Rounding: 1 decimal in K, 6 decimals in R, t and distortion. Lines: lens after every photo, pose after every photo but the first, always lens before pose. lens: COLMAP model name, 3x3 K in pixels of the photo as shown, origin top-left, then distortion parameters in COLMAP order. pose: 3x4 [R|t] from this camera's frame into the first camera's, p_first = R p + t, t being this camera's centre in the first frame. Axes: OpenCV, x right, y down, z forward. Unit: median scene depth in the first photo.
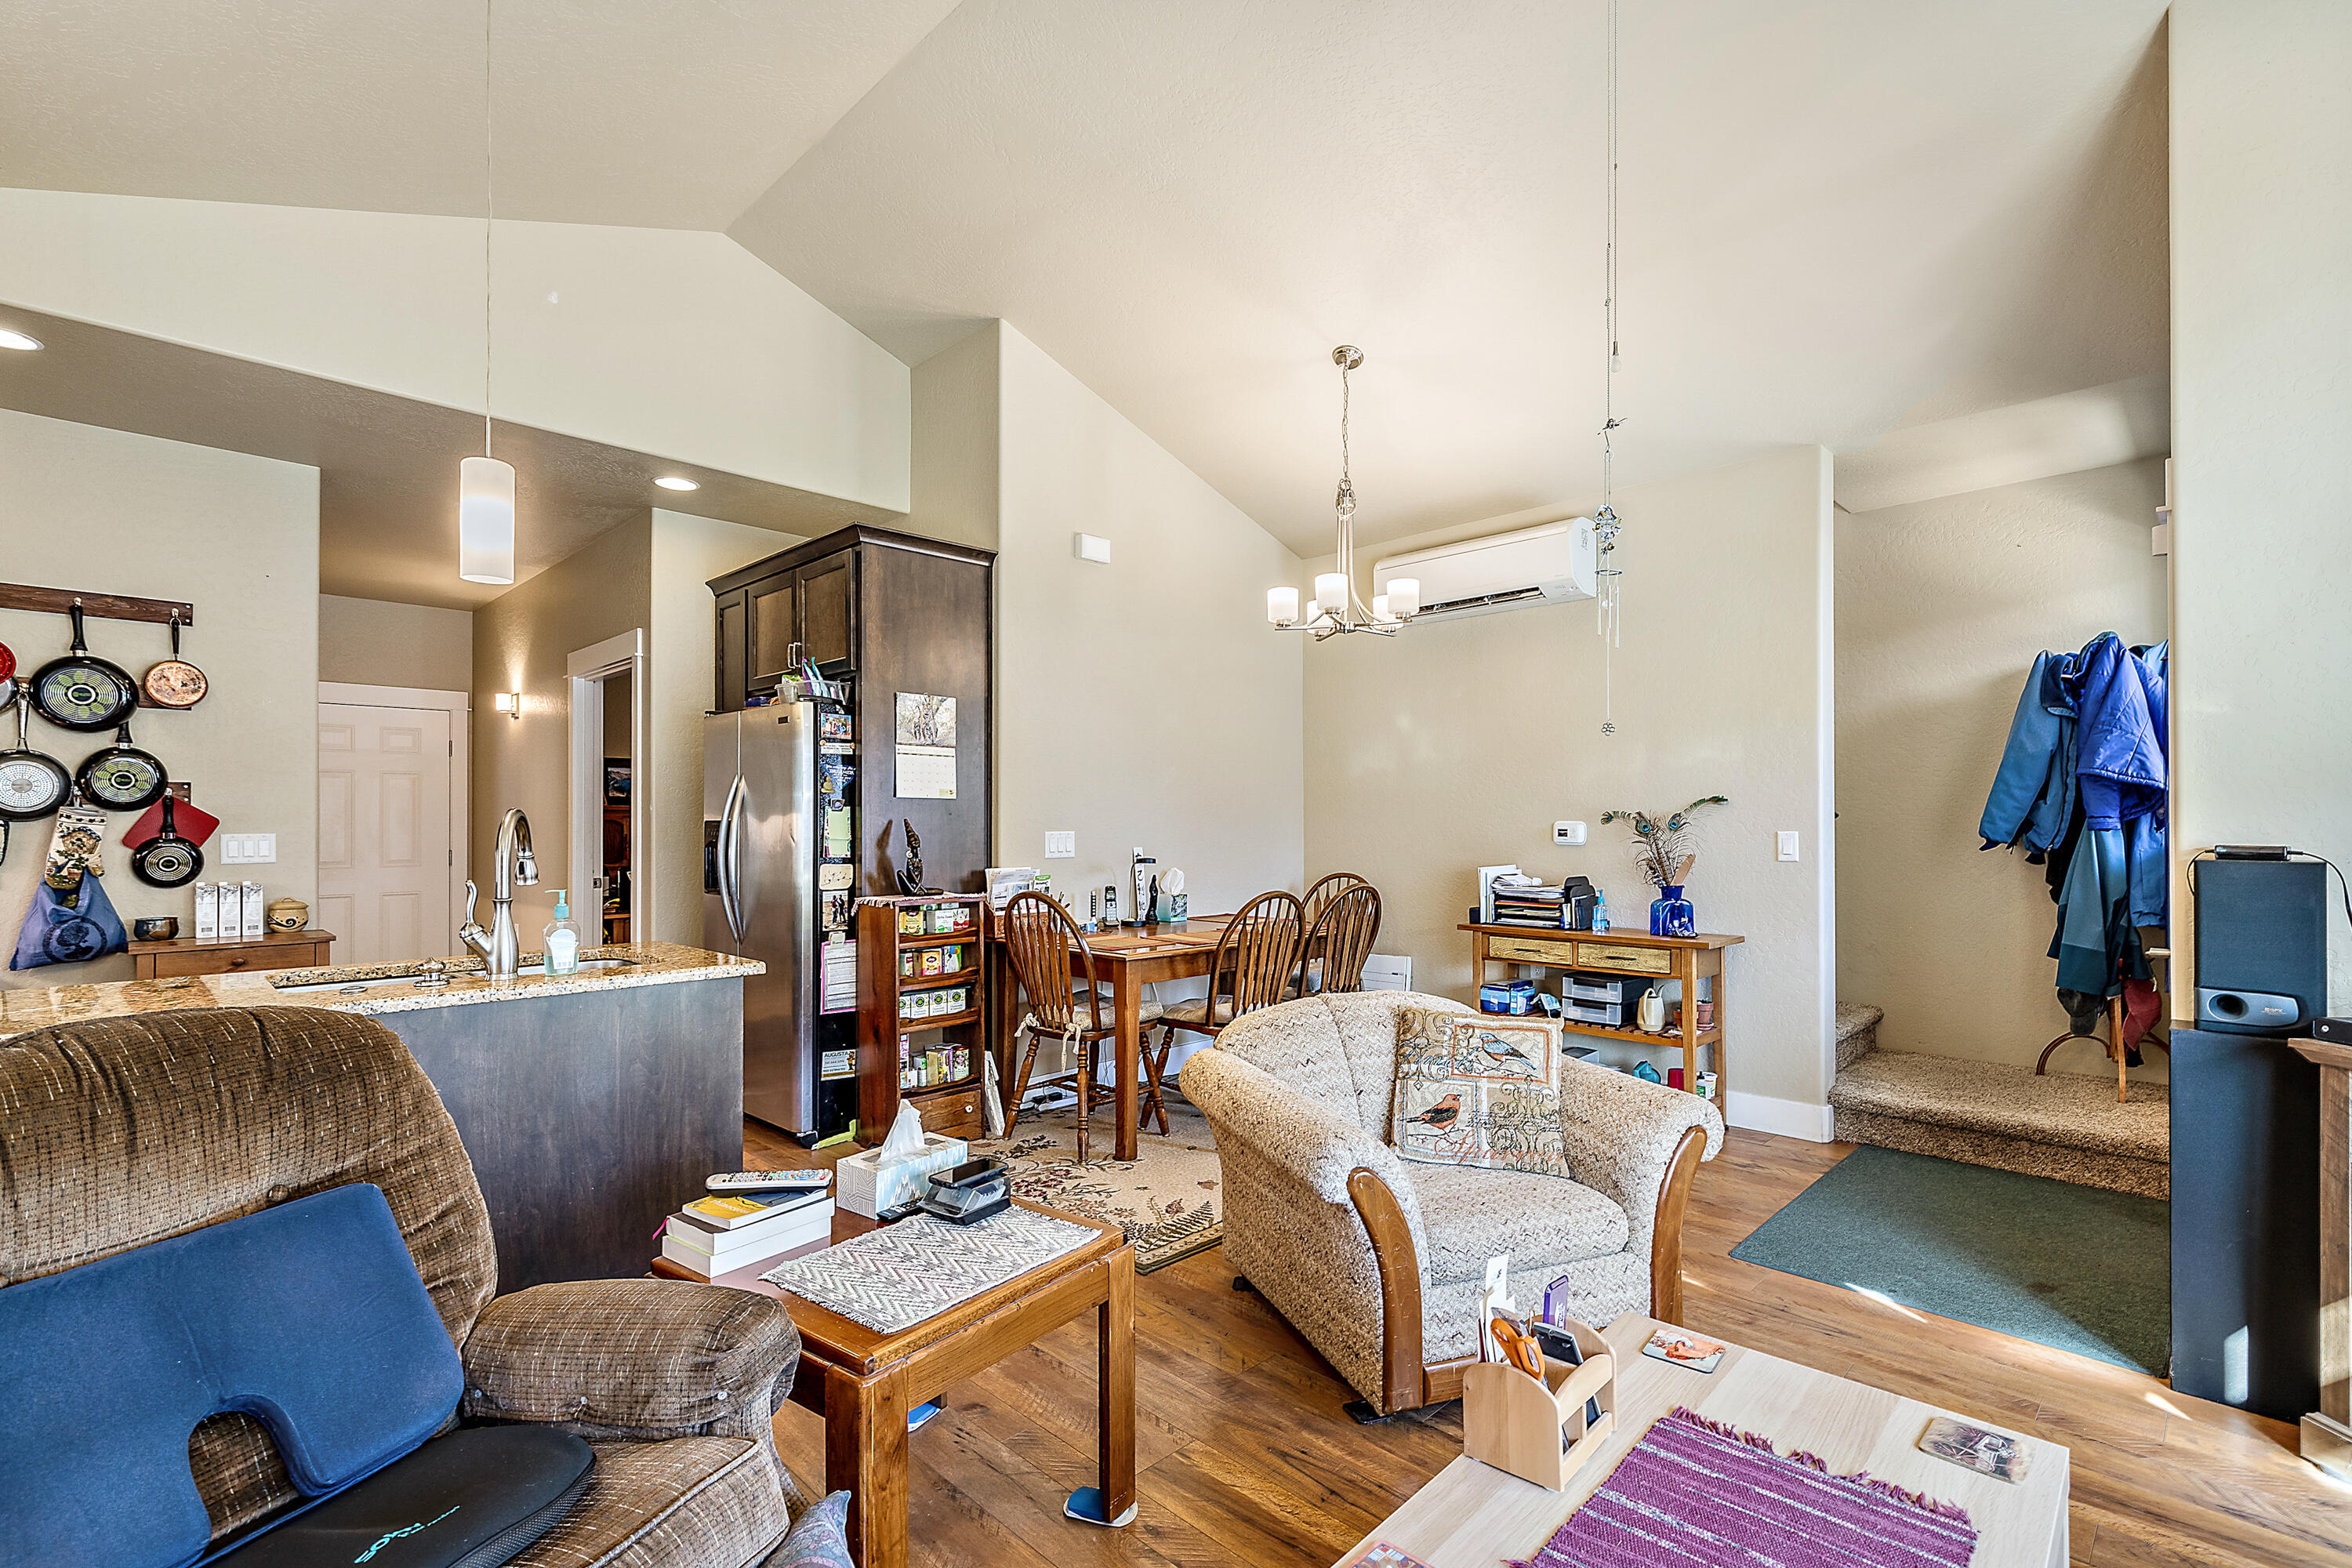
lens RADIAL K [[1067.7, 0, 1188.3], [0, 1067.7, 819.0], [0, 0, 1]] dist [0.000755, -0.000082]
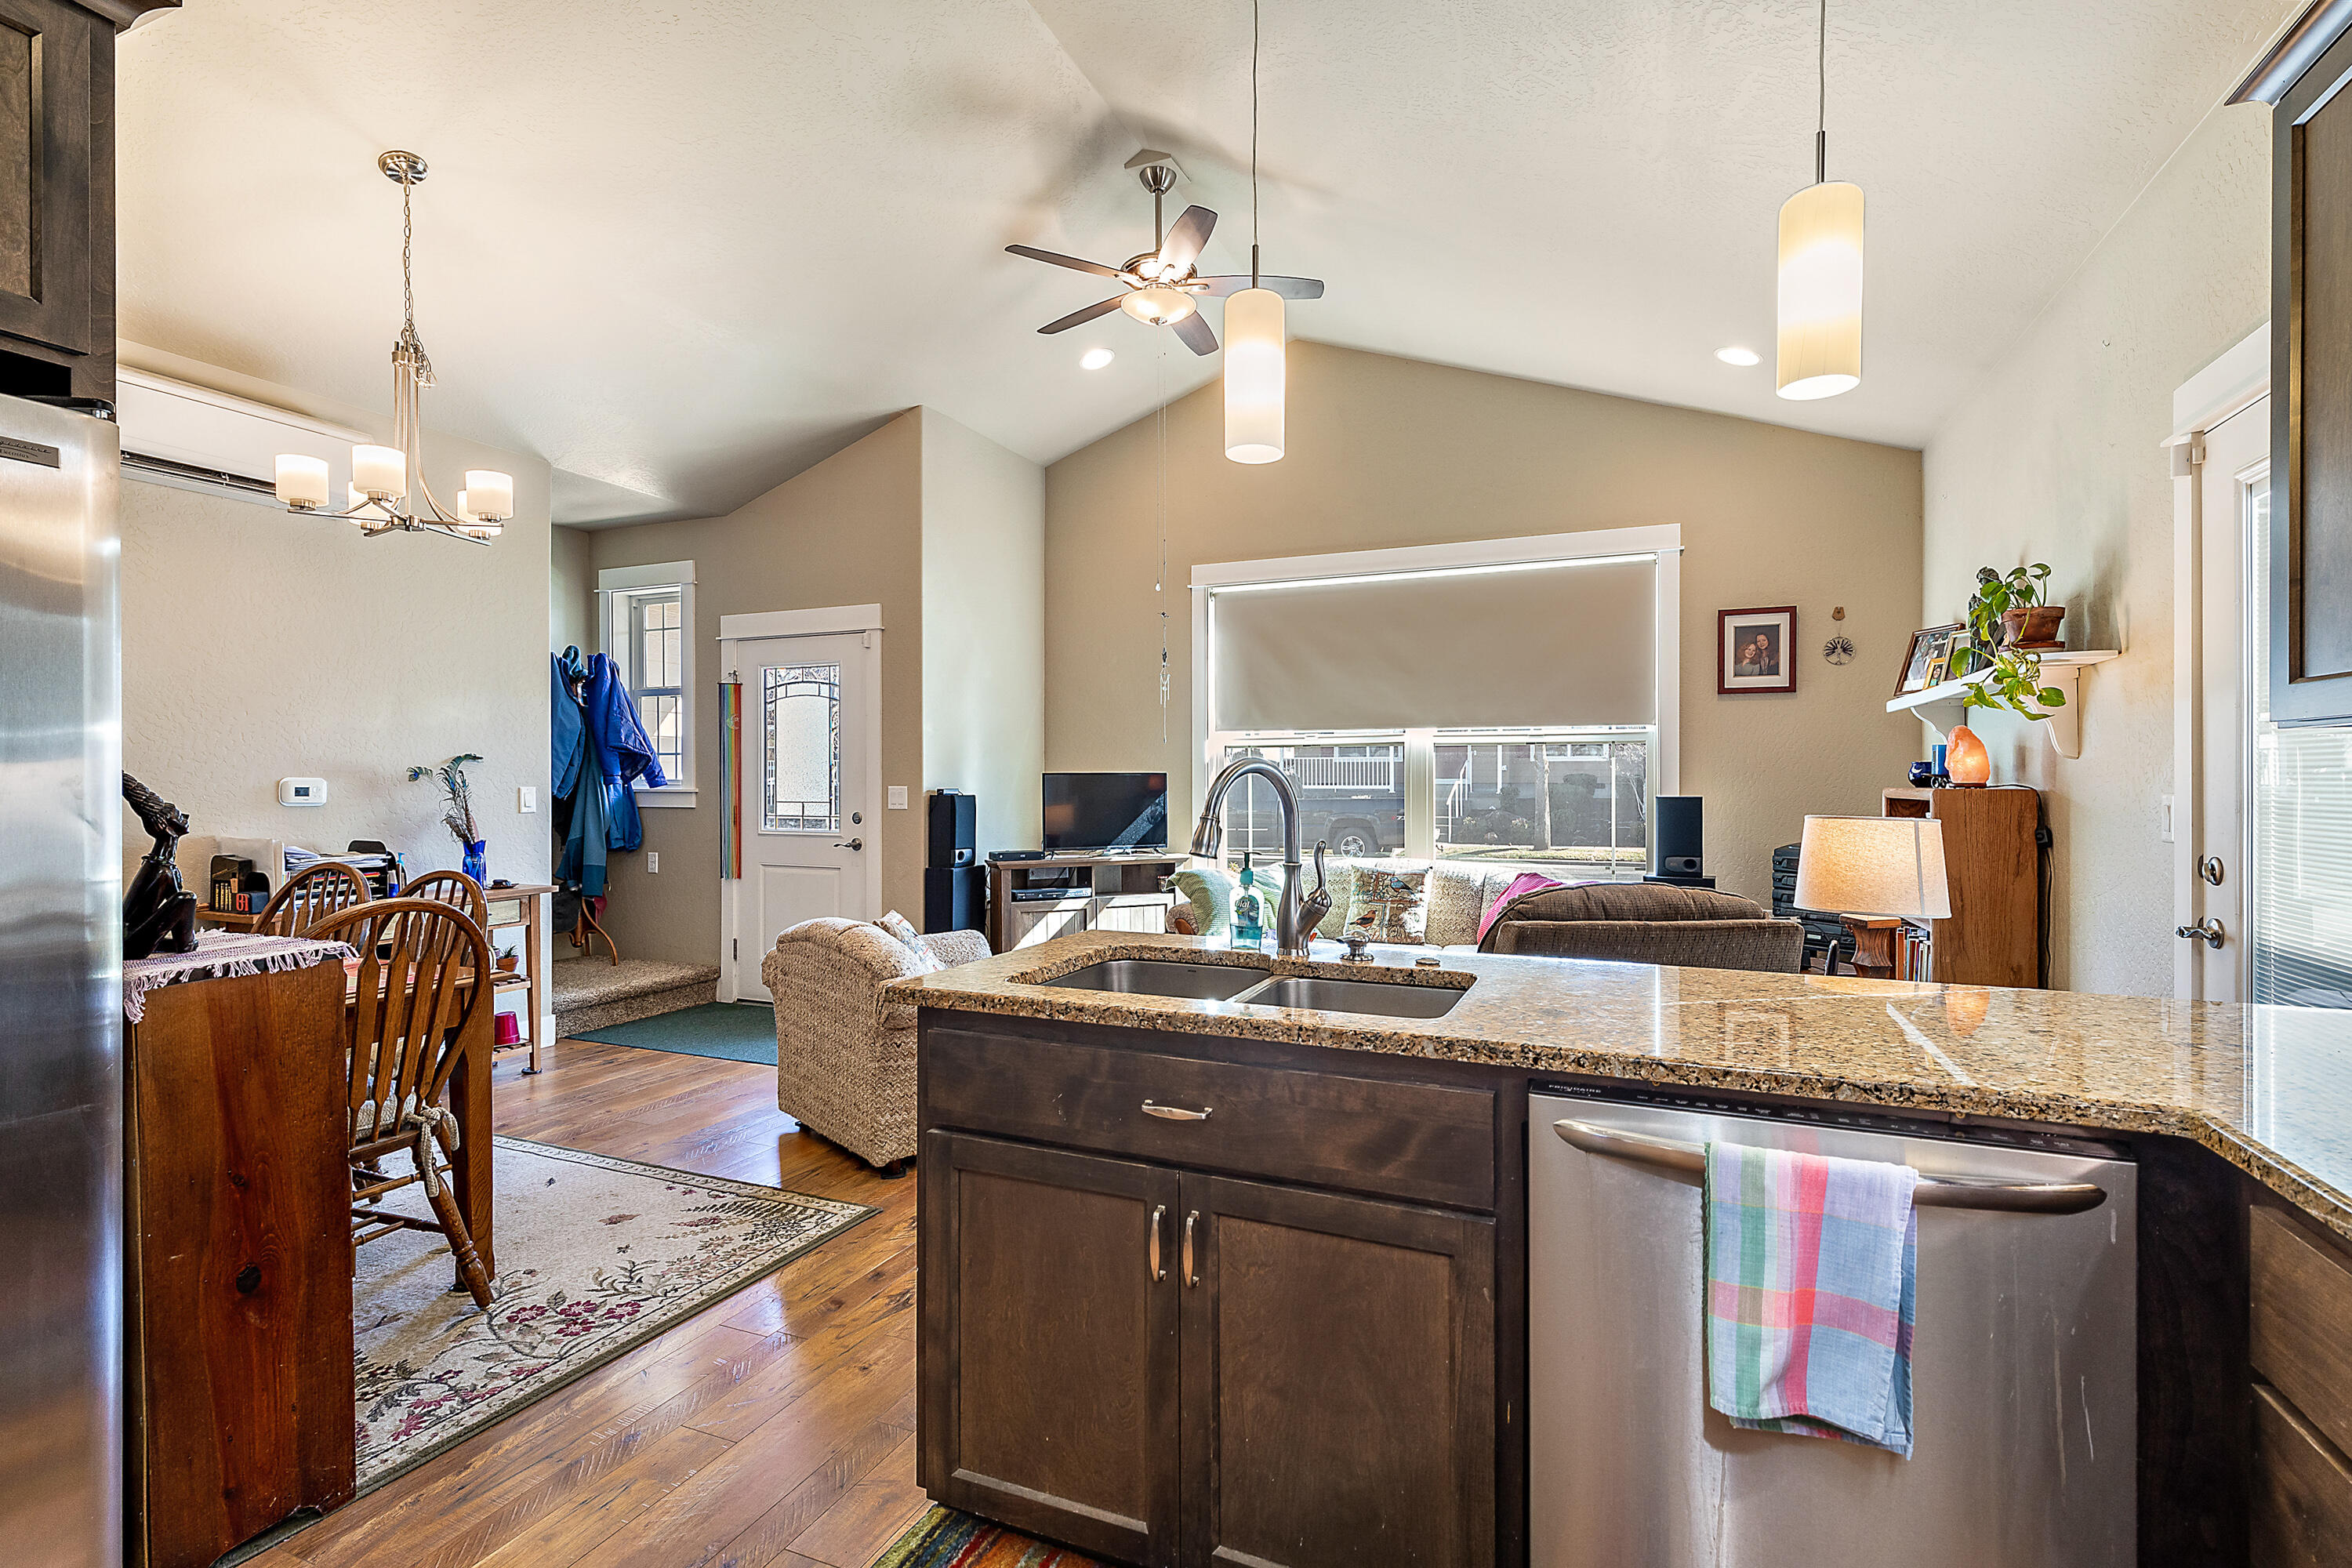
lens RADIAL K [[1071.6, 0, 1177.5], [0, 1071.6, 773.4], [0, 0, 1]] dist [0.008232, -0.000527]
pose [[-0.362547, 0.006751, 0.931941, -0.824641], [-0.000823, 0.999971, -0.007564, 0.005579], [-0.931965, -0.003510, -0.362531, 0.816566]]
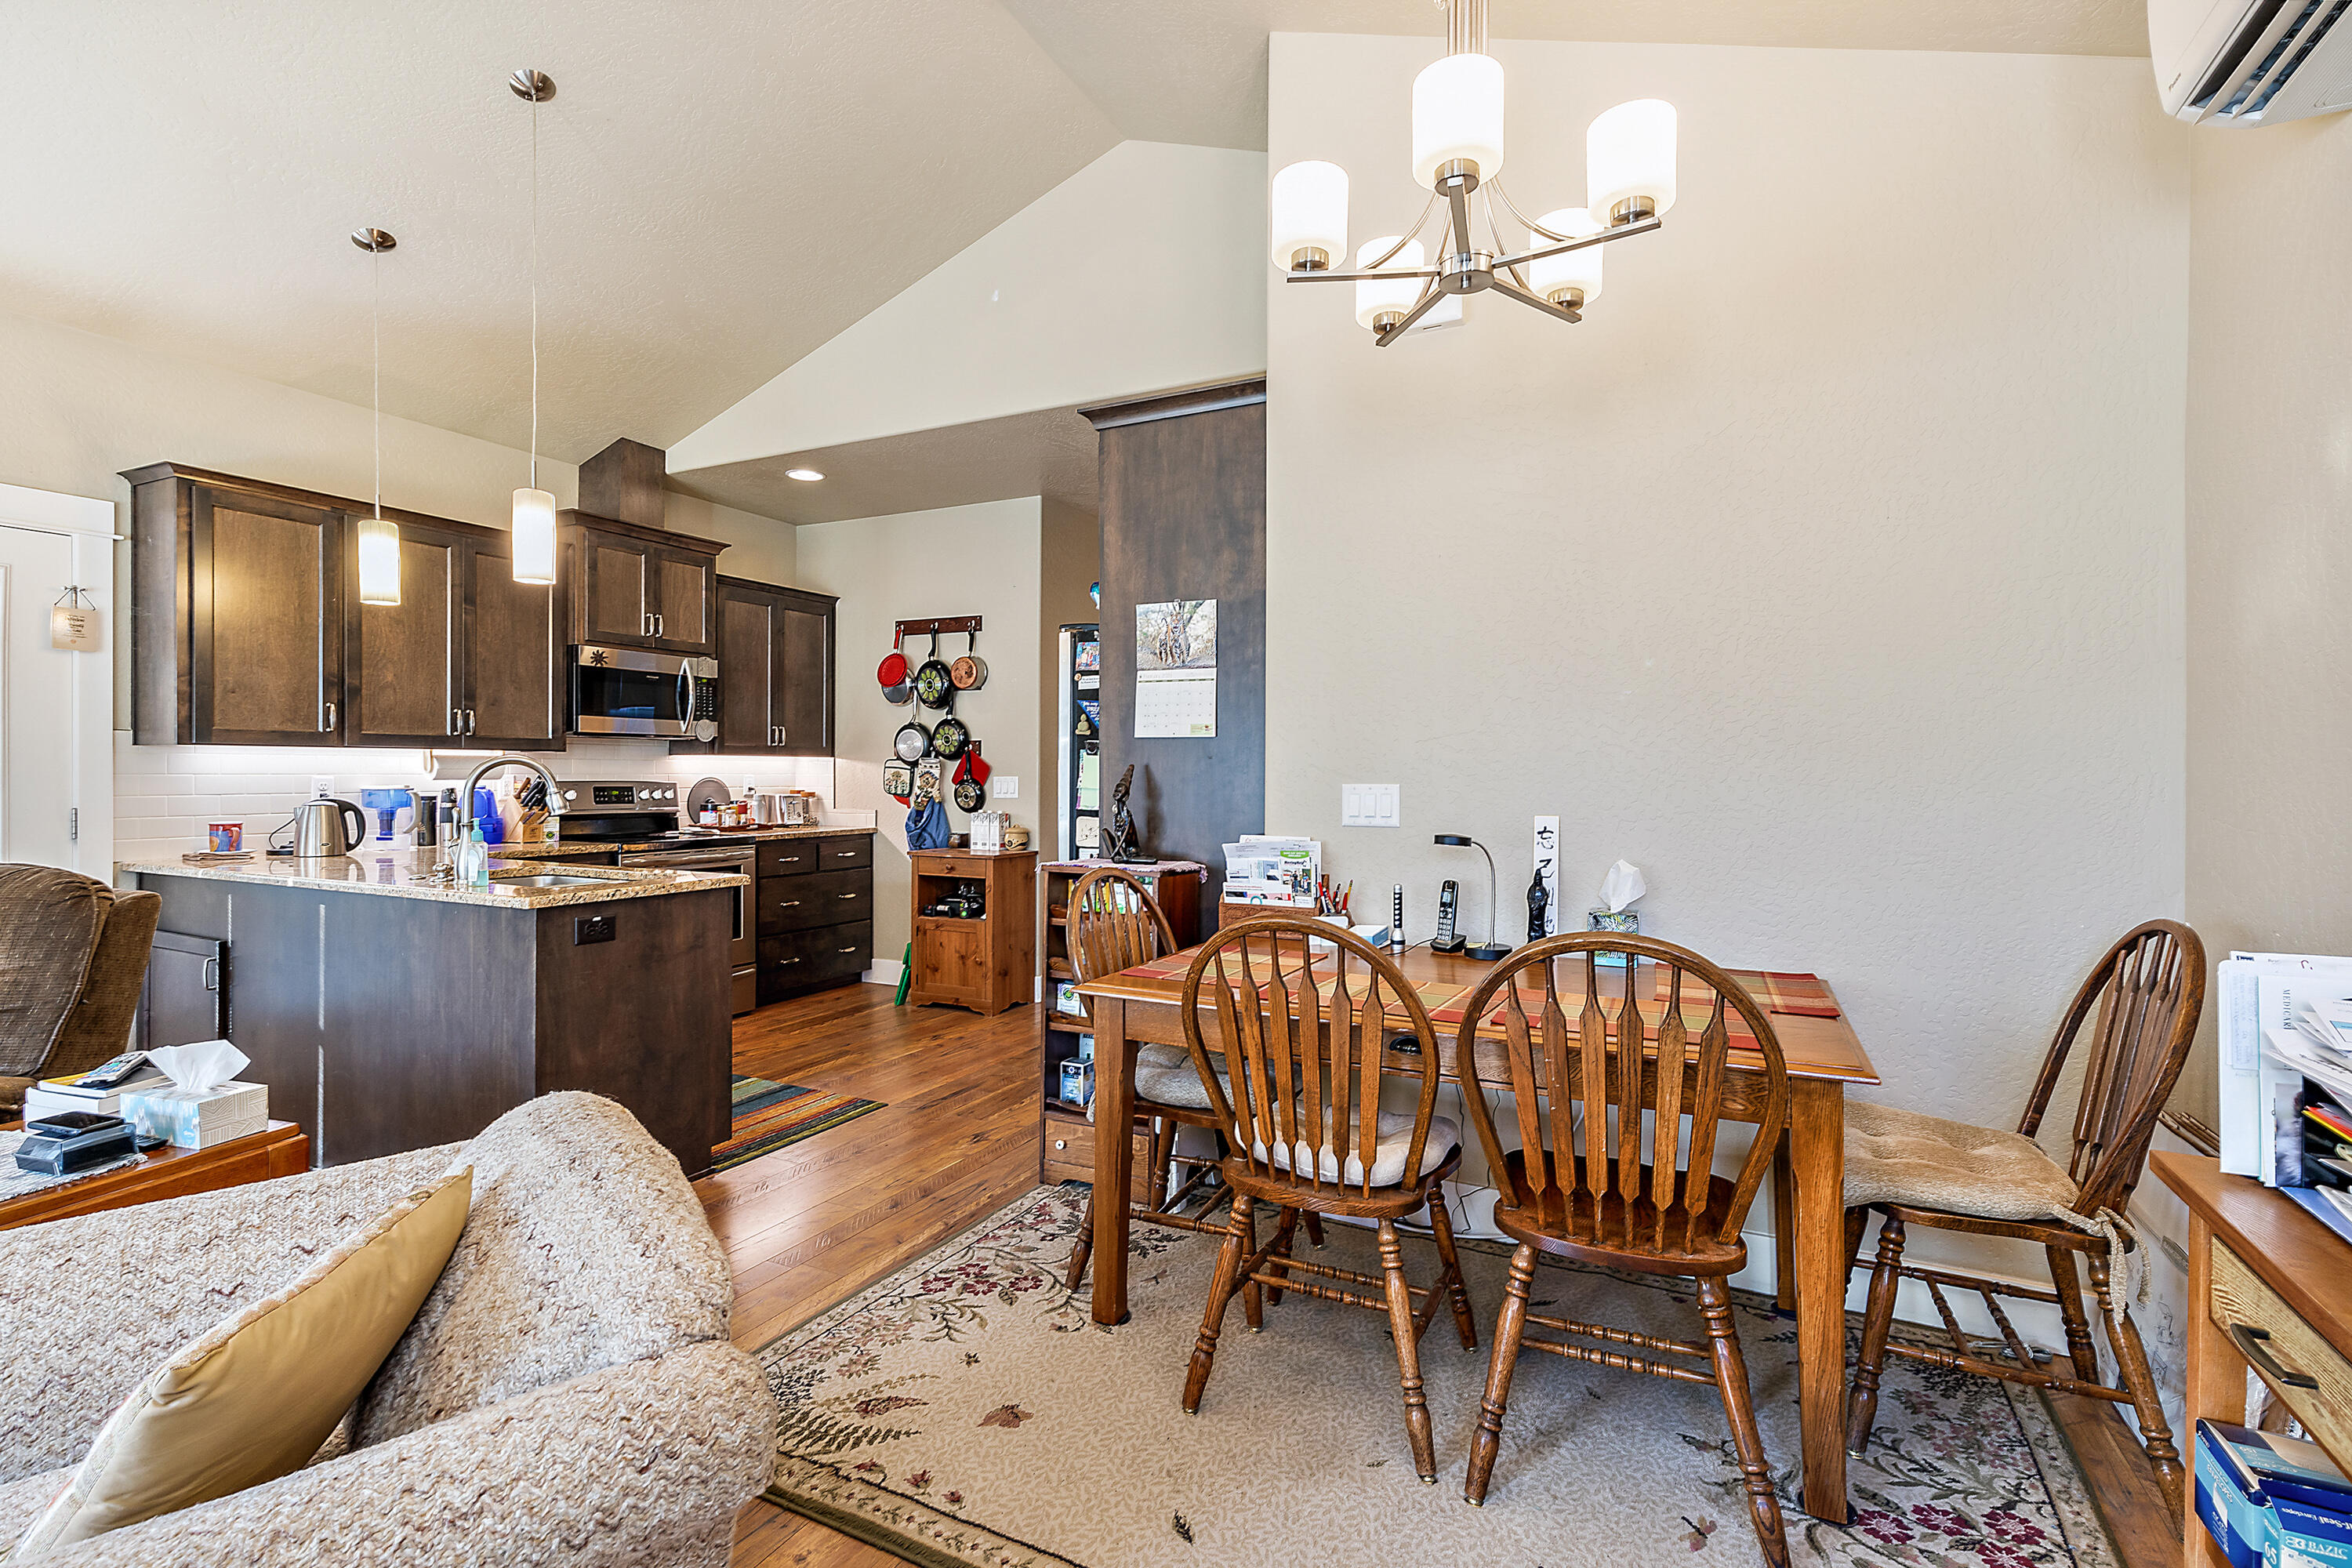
lens RADIAL K [[1071.6, 0, 1177.5], [0, 1071.6, 773.4], [0, 0, 1]] dist [0.008232, -0.000527]
pose [[0.308476, 0.004552, -0.951221, 0.523576], [-0.003401, 0.999987, 0.003682, 0.003910], [0.951226, 0.002099, 0.308488, 0.826812]]
